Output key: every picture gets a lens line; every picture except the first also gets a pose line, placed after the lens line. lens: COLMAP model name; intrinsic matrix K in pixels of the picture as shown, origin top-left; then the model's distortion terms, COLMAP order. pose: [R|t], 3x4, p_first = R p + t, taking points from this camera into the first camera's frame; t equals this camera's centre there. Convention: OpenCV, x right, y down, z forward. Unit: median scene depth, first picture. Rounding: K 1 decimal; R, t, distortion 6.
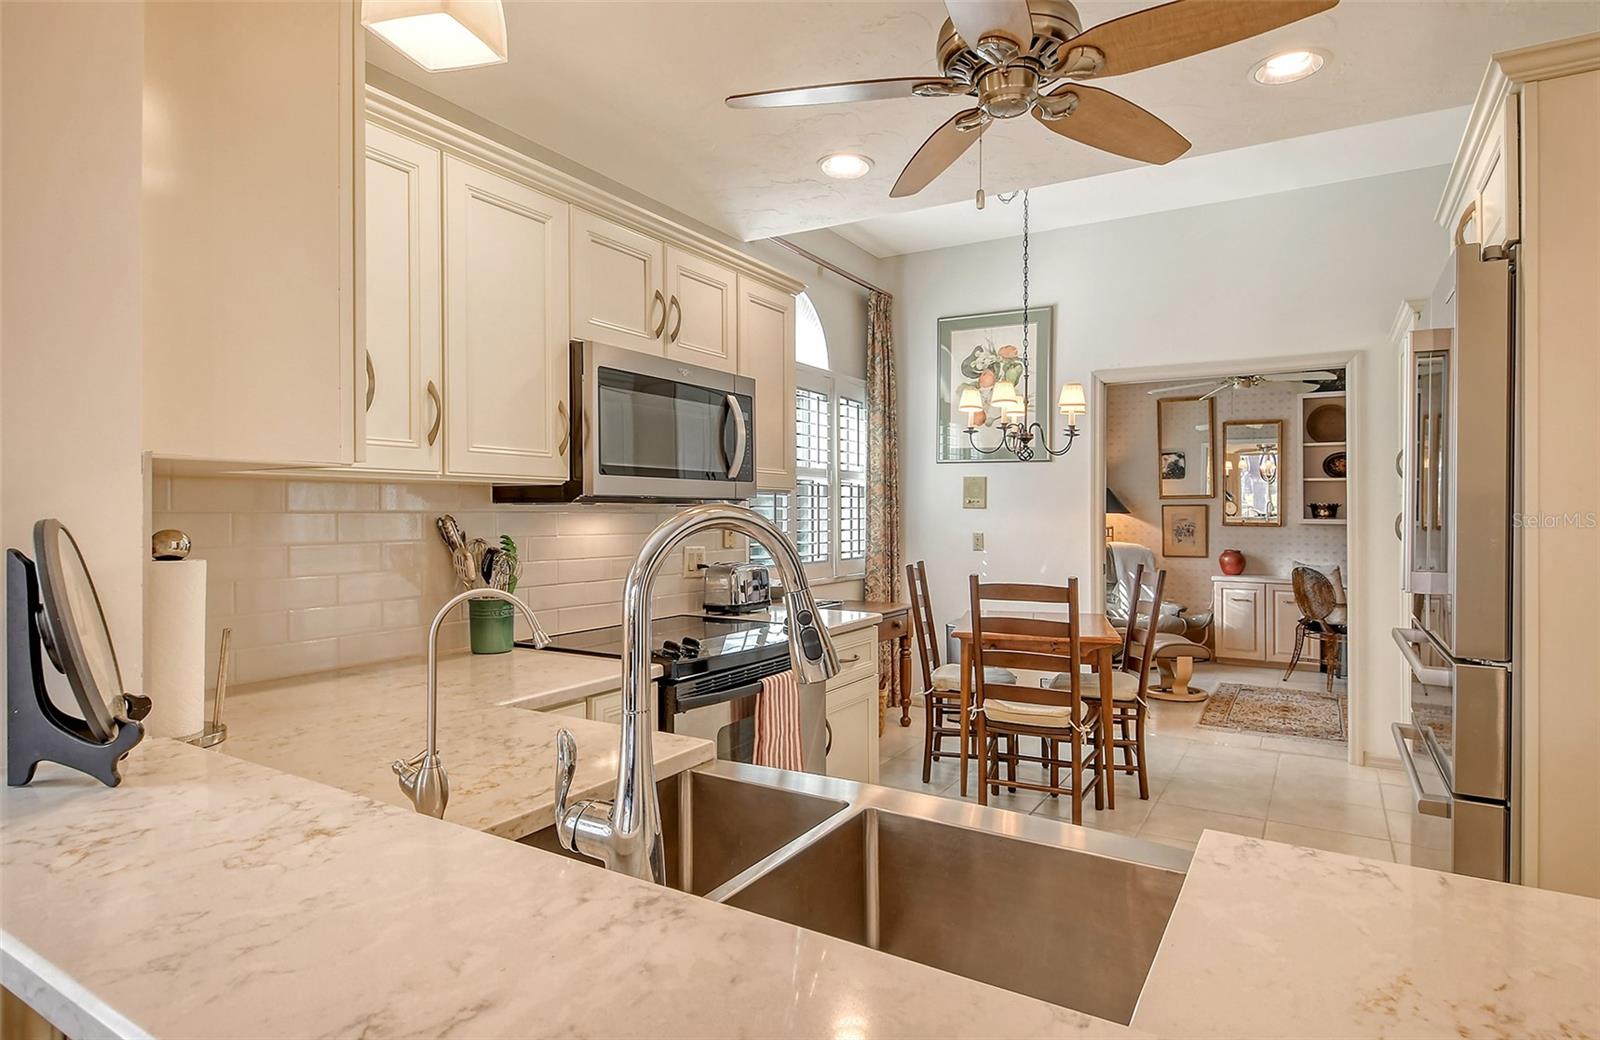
lens RADIAL K [[873.4, 0, 817.5], [0, 873.4, 521.7], [0, 0, 1]] dist [0.012003, -0.000570]
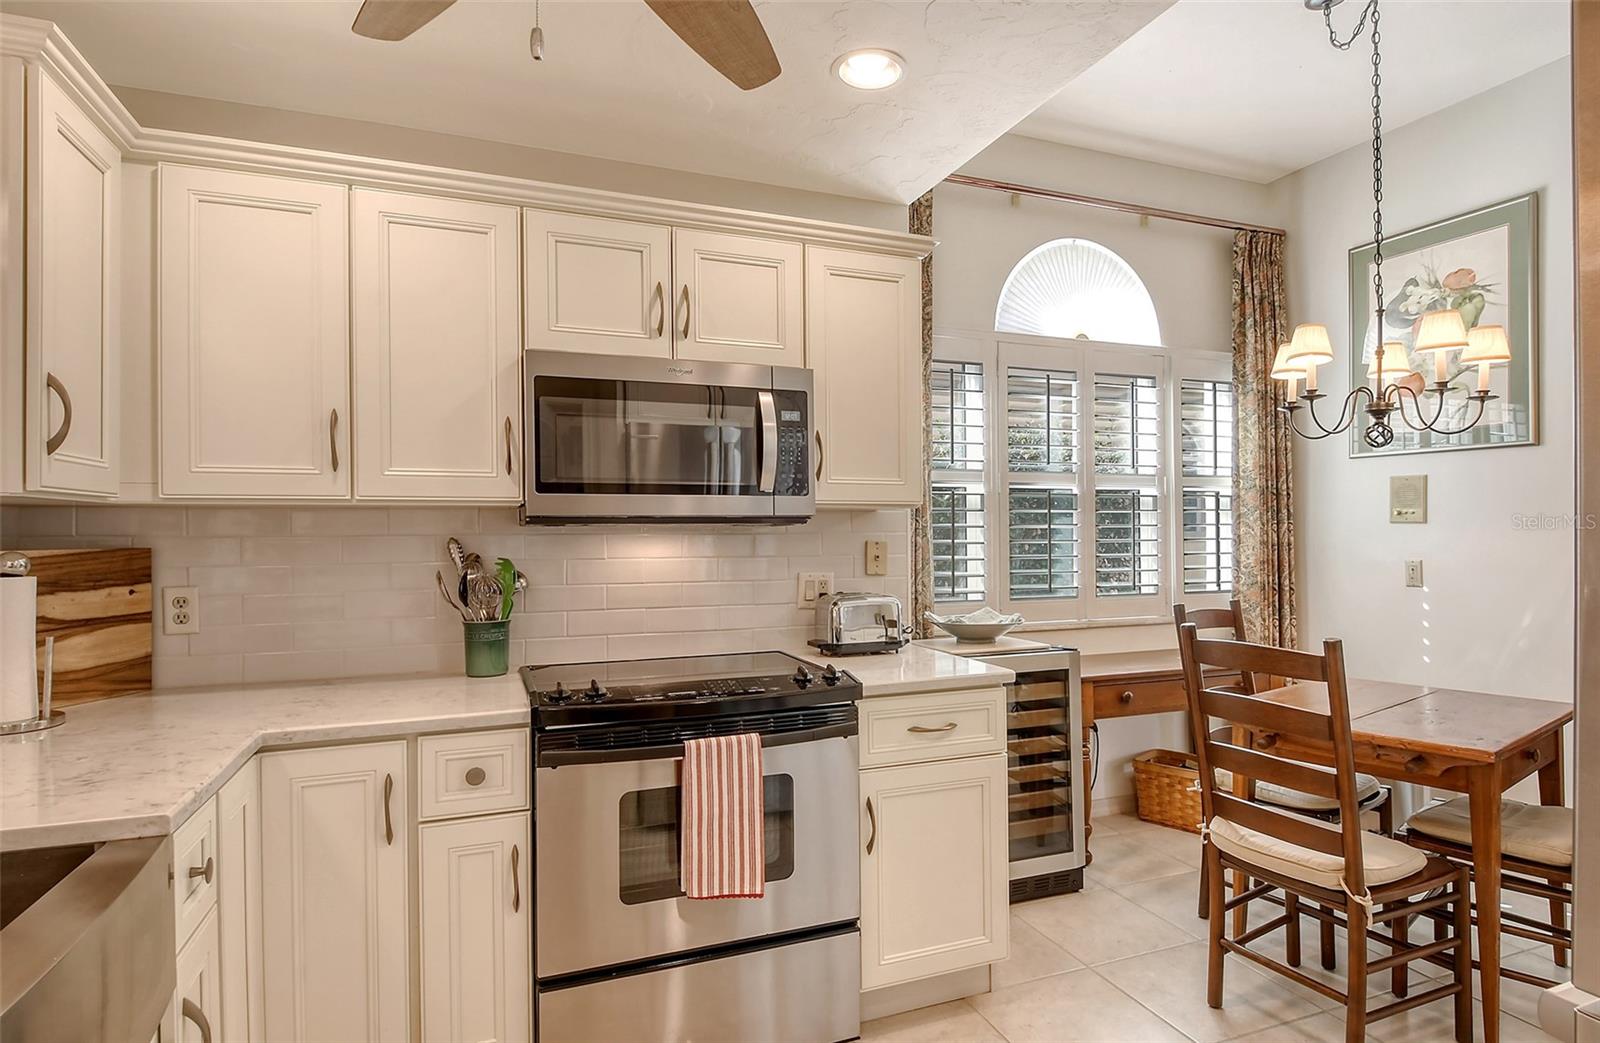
lens RADIAL K [[873.4, 0, 817.5], [0, 873.4, 523.2], [0, 0, 1]] dist [0.012003, -0.000570]
pose [[0.787016, -0.013335, -0.616789, 0.251761], [0.000247, 0.999773, -0.021299, -0.001068], [0.616933, 0.016610, 0.786841, 0.210667]]
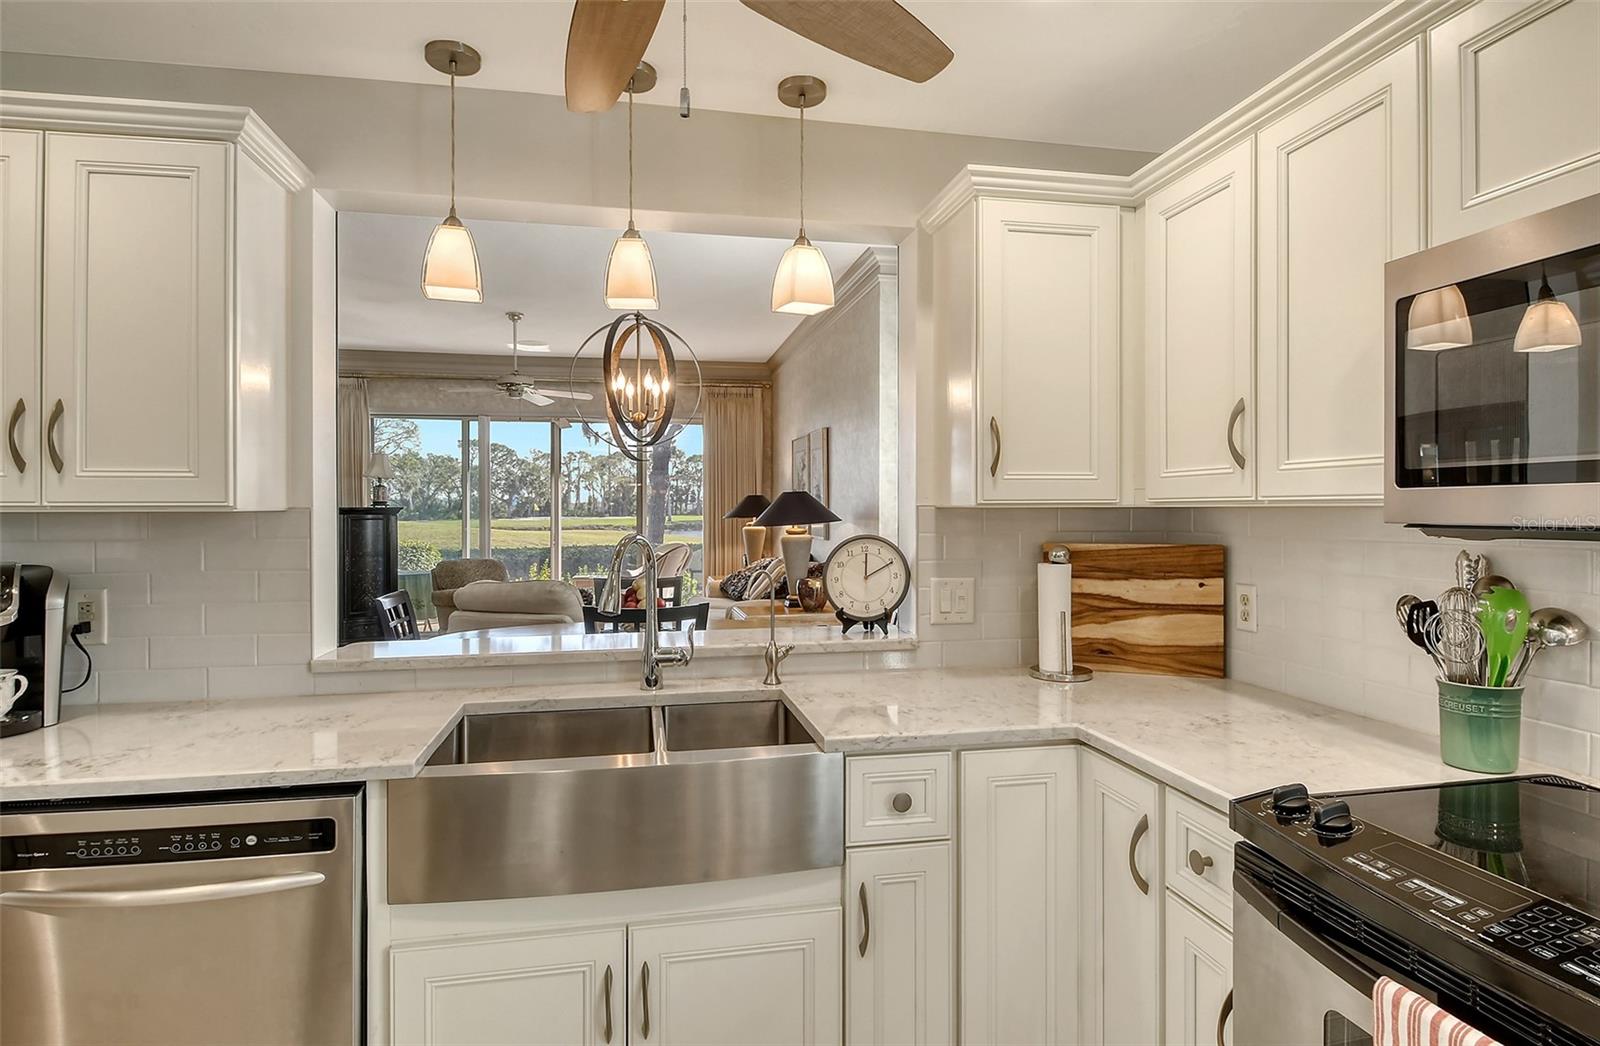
lens RADIAL K [[865.6, 0, 807.6], [0, 865.6, 513.5], [0, 0, 1]] dist [-0.001500, -0.000088]
pose [[-0.741207, -0.001352, -0.671275, 0.193446], [-0.013248, 0.999833, 0.012613, -0.017568], [0.671146, 0.018242, -0.741101, 0.533577]]
